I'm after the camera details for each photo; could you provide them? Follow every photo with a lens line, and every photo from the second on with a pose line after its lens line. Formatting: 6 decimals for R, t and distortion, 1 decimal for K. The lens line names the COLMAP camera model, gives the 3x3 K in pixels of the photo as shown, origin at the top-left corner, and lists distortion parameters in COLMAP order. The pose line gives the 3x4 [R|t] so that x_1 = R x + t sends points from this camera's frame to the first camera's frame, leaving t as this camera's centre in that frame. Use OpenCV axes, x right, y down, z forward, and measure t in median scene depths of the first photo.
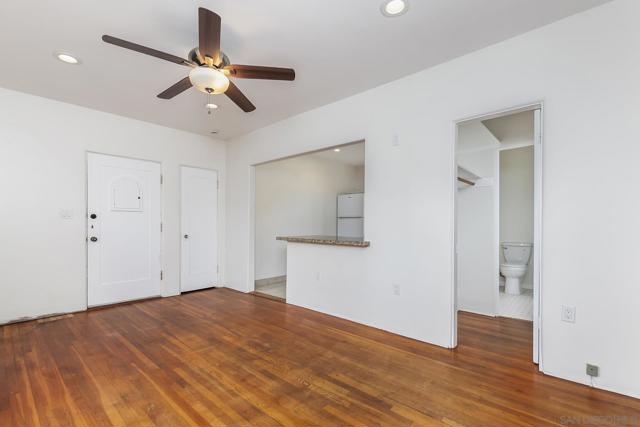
lens RADIAL K [[295.6, 0, 320.9], [0, 295.6, 222.9], [0, 0, 1]] dist [0.003162, 0.000293]
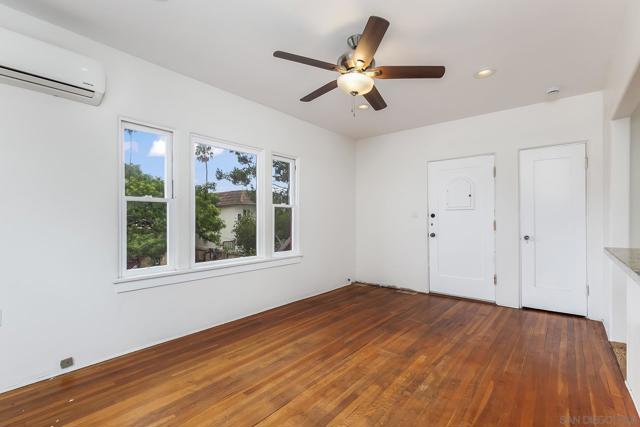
lens RADIAL K [[295.6, 0, 320.9], [0, 295.6, 222.9], [0, 0, 1]] dist [0.003162, 0.000293]
pose [[0.039288, 0.008256, -0.999194, 0.517840], [0.007464, 0.999936, 0.008555, -0.008572], [0.999200, -0.007794, 0.039224, 0.681357]]
